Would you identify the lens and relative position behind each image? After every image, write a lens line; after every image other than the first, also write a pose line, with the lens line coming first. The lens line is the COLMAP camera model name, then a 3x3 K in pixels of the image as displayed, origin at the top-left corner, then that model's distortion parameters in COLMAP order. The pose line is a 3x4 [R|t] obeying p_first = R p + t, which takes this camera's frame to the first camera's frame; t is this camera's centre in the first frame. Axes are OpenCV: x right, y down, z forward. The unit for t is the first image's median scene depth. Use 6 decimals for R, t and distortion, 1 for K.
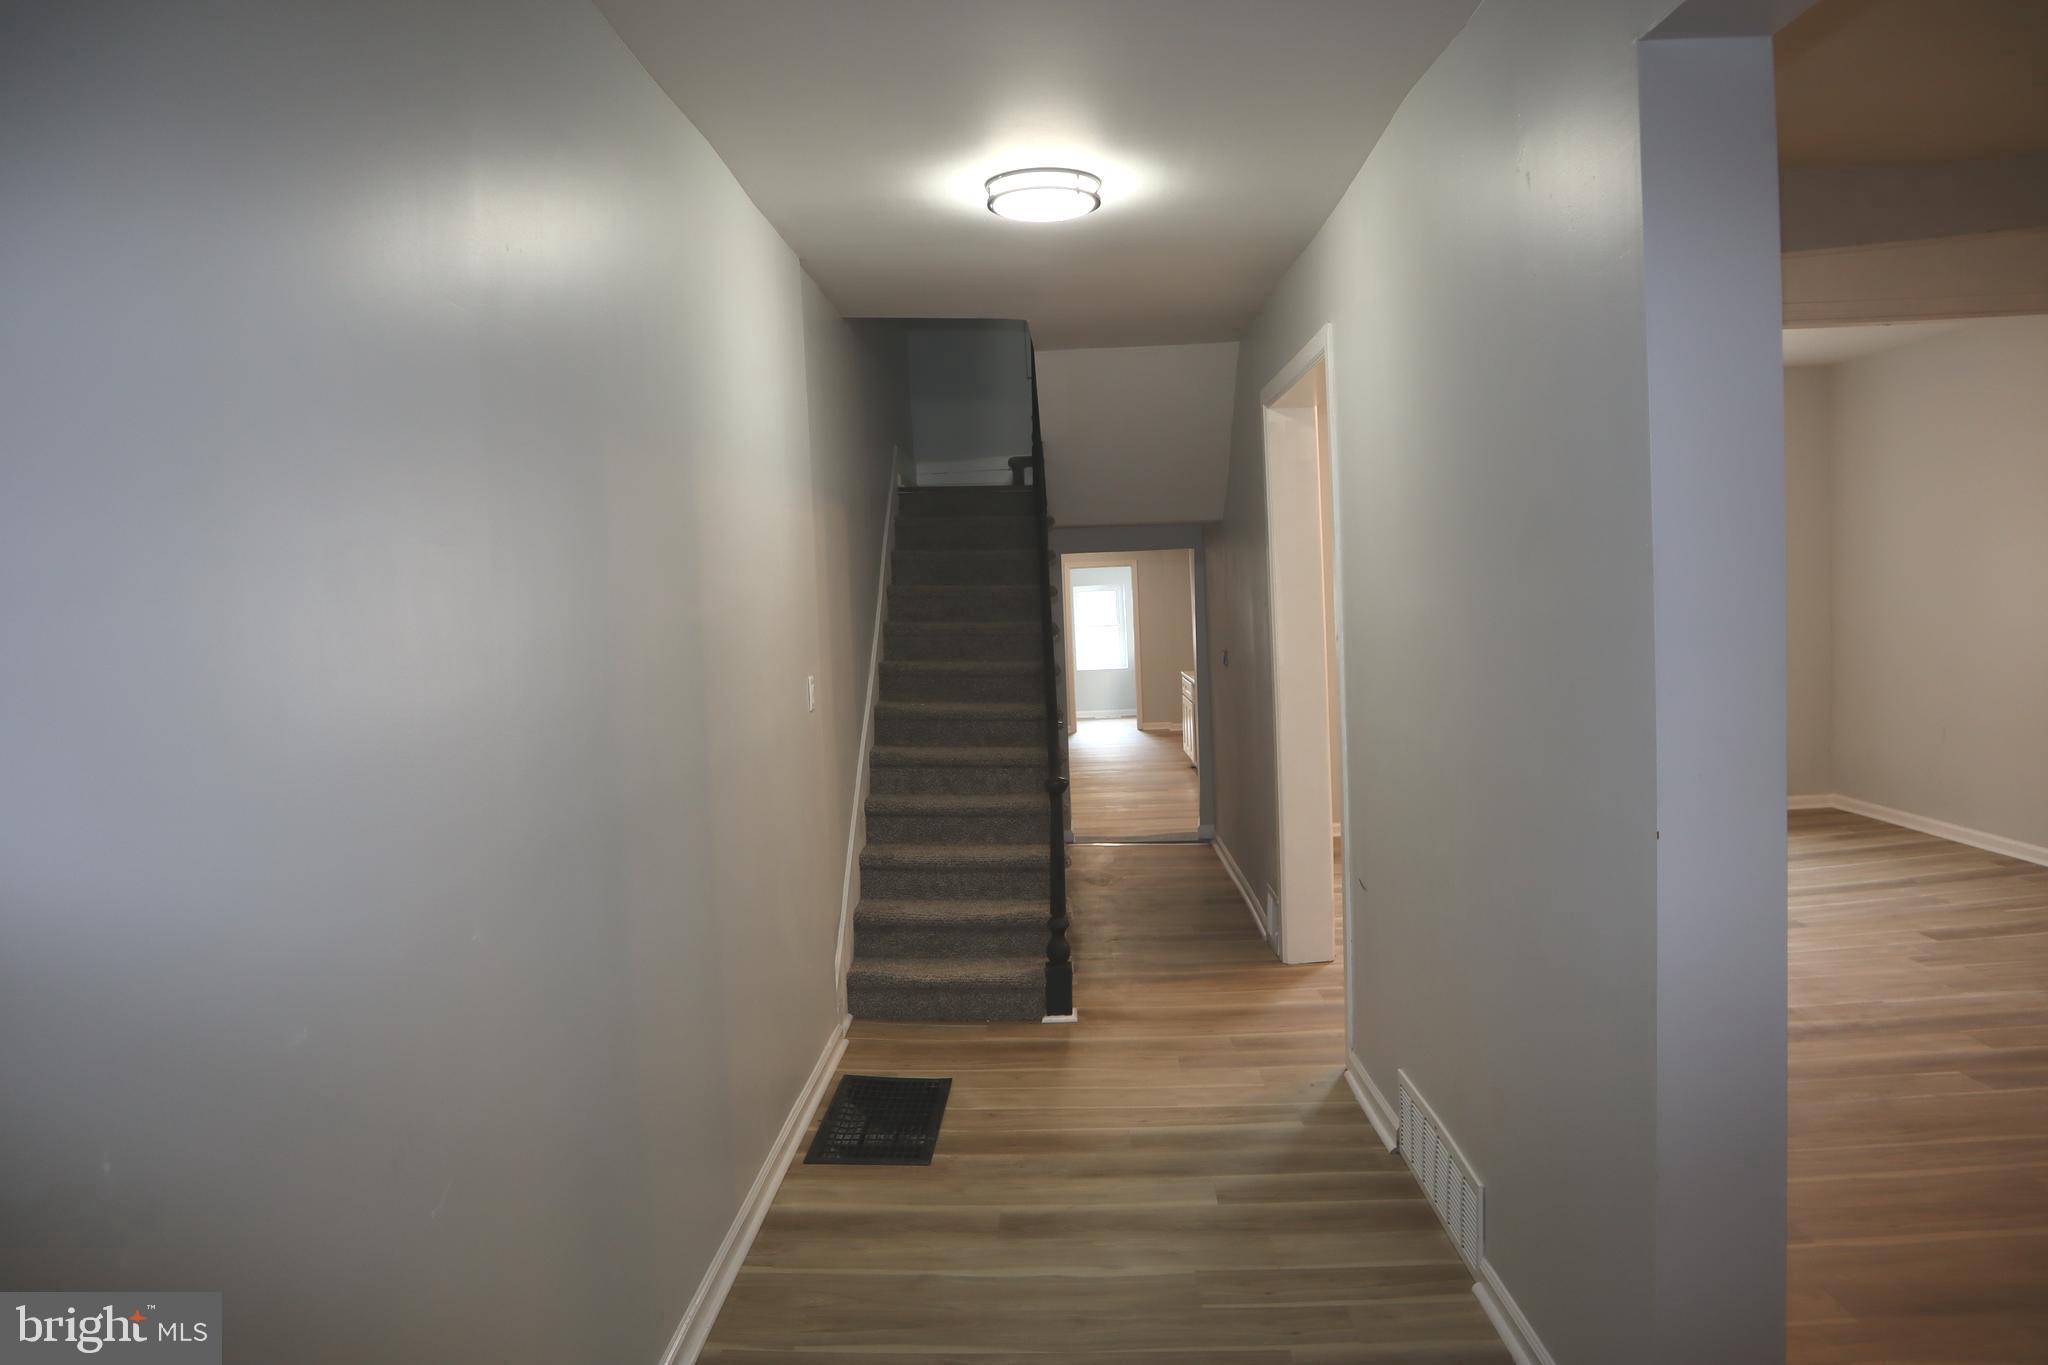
lens RADIAL K [[1418.8, 0, 1051.0], [0, 1418.8, 692.3], [0, 0, 1]] dist [-0.098298, 0.038356]
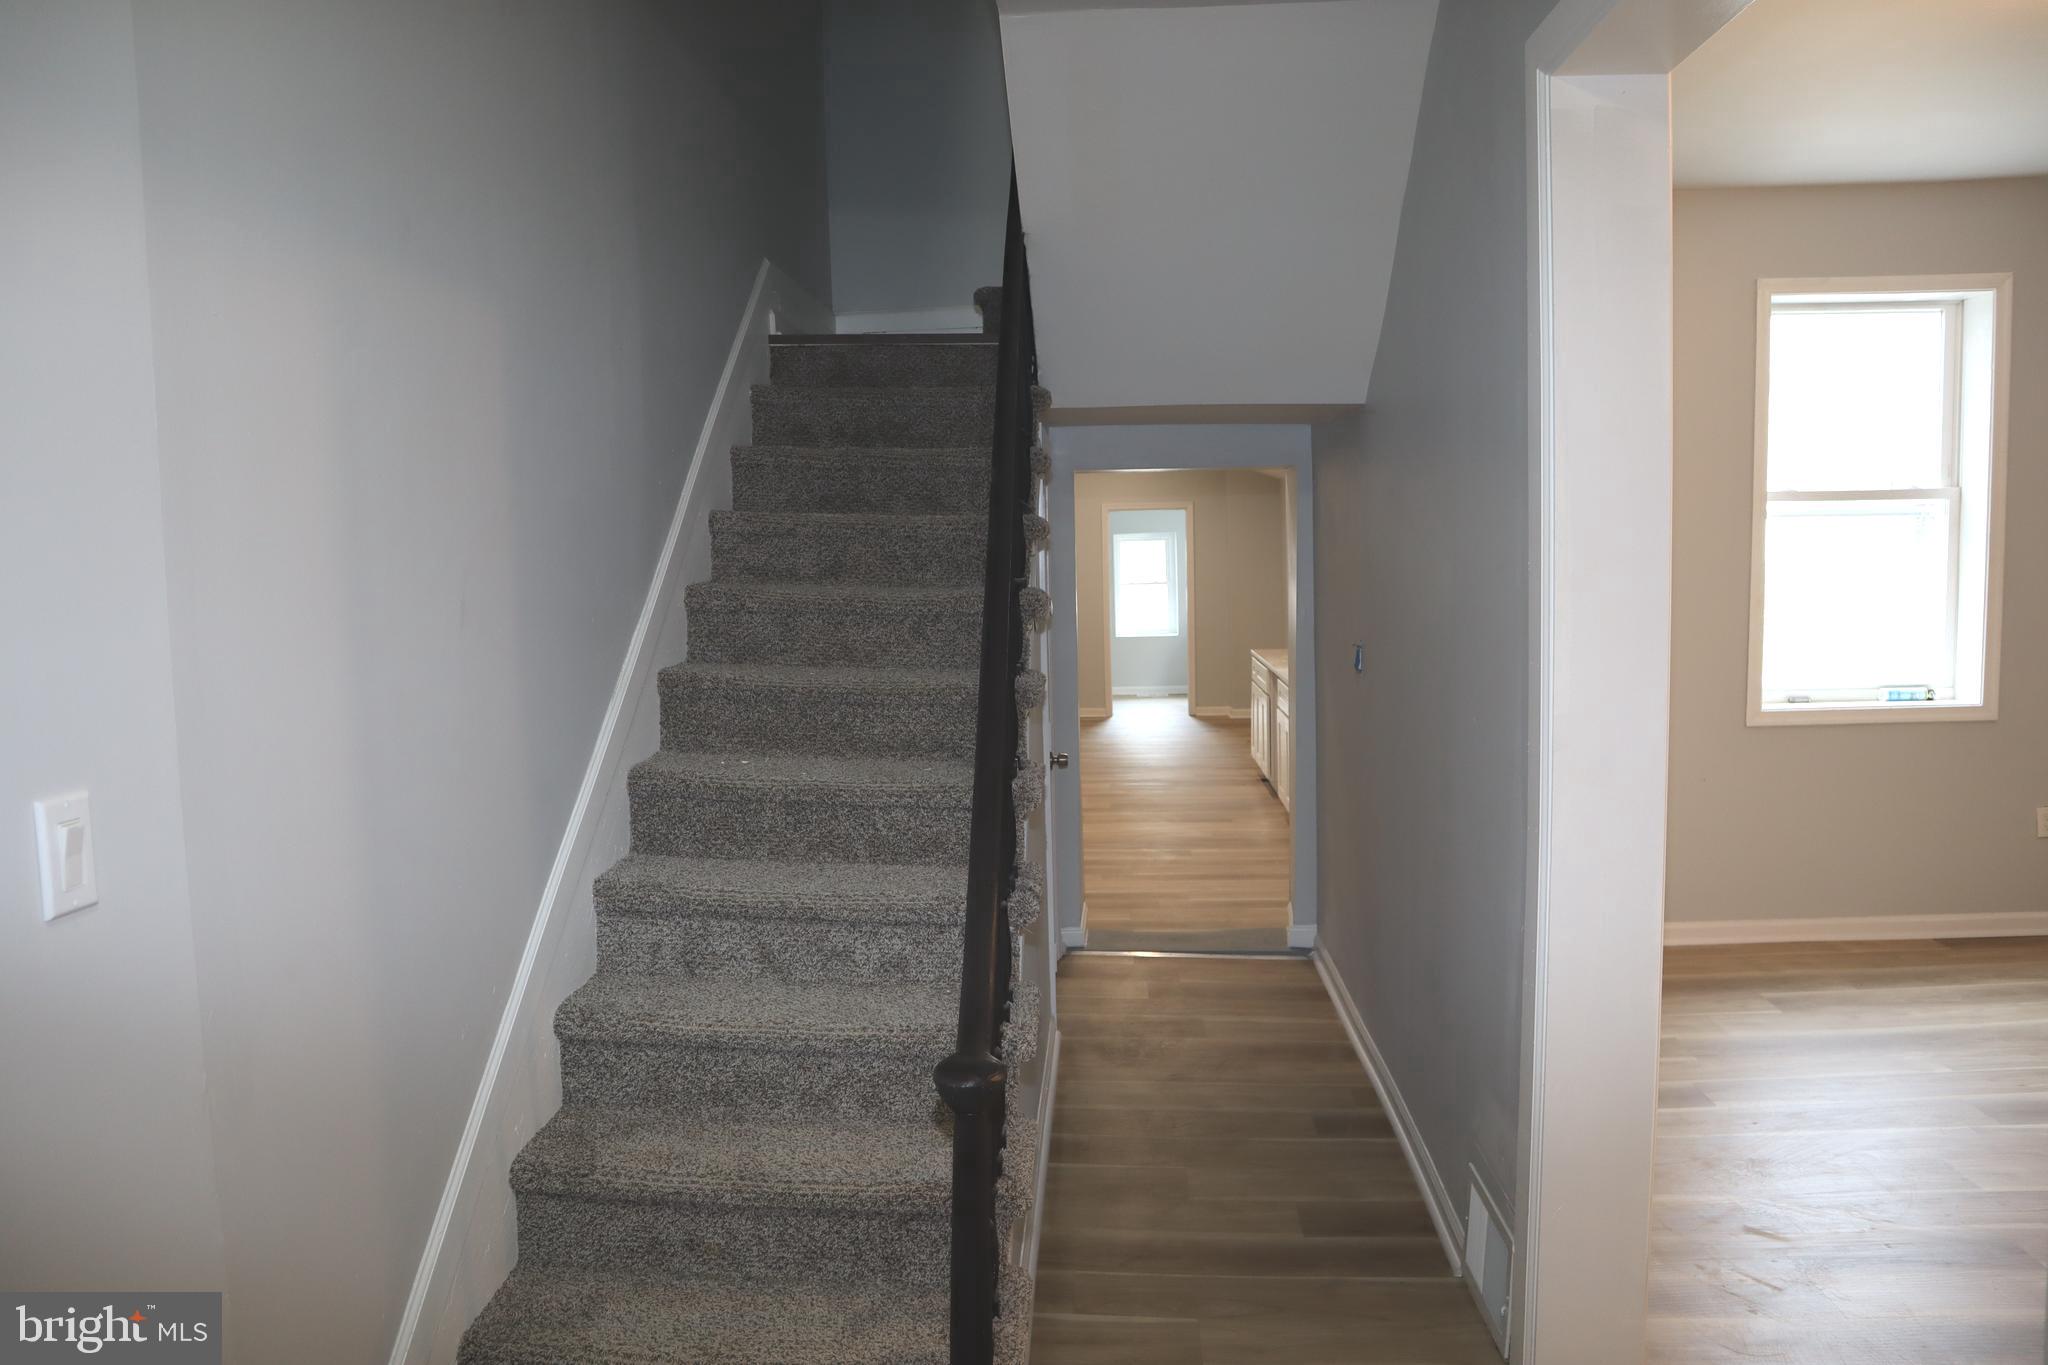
lens RADIAL K [[1418.8, 0, 1031.5], [0, 1418.8, 692.3], [0, 0, 1]] dist [-0.098298, 0.038356]
pose [[0.998642, 0.023079, -0.046708, 0.025474], [-0.021451, 0.999154, 0.035076, -0.032152], [0.047478, -0.034026, 0.998293, 0.522578]]
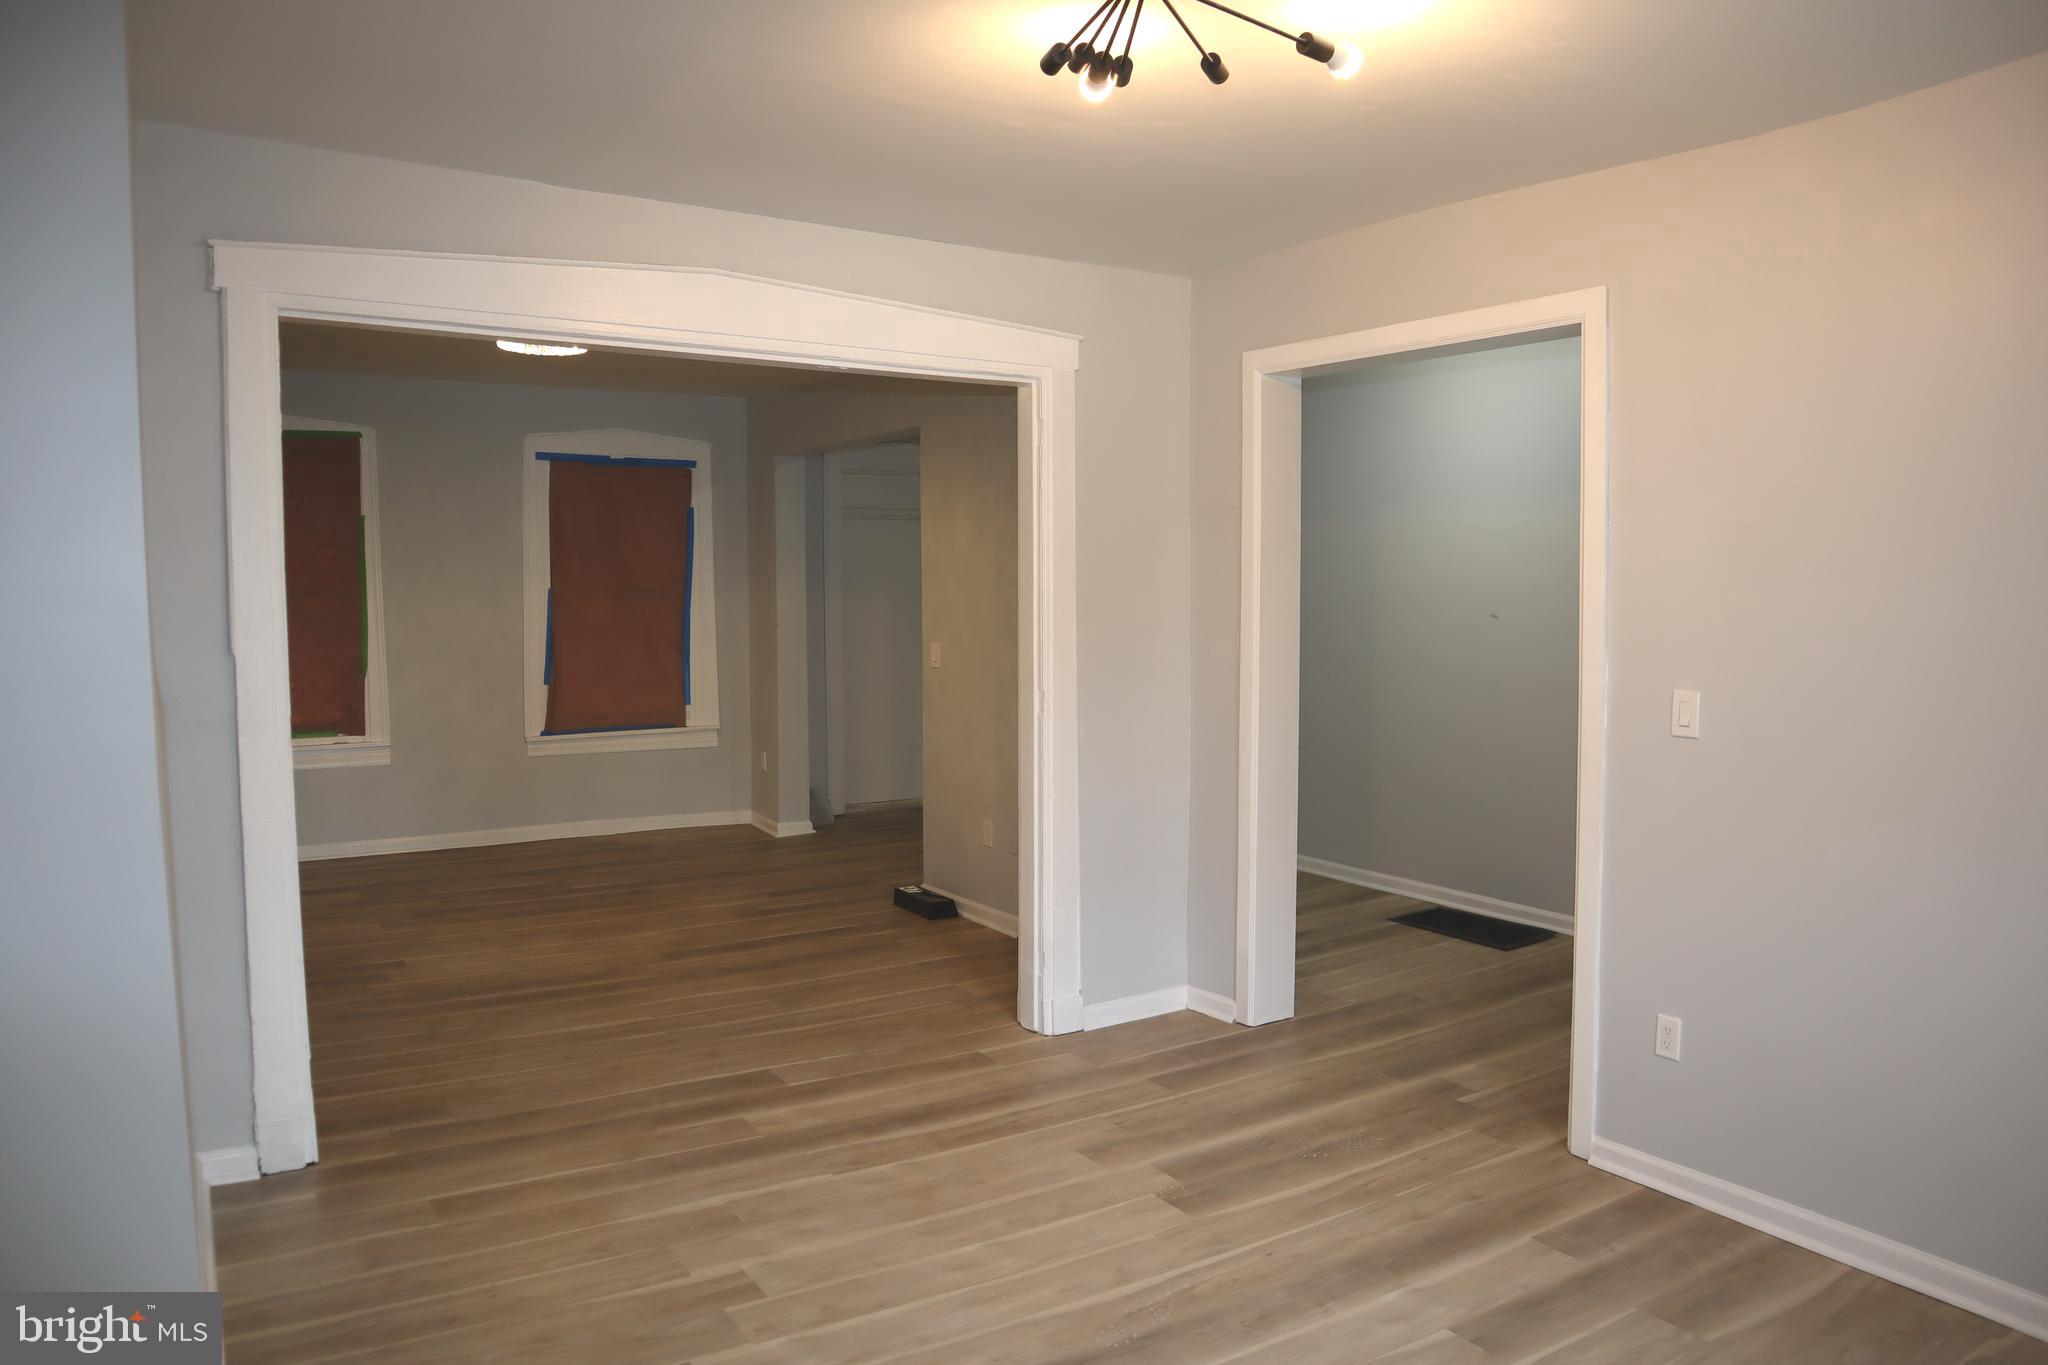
lens RADIAL K [[1418.8, 0, 1032.2], [0, 1418.8, 675.8], [0, 0, 1]] dist [-0.098298, 0.038356]
pose [[-0.839147, 0.072691, -0.539025, 2.169850], [-0.003123, 0.990369, 0.138421, -0.377249], [0.543895, 0.117839, -0.830838, 3.980775]]
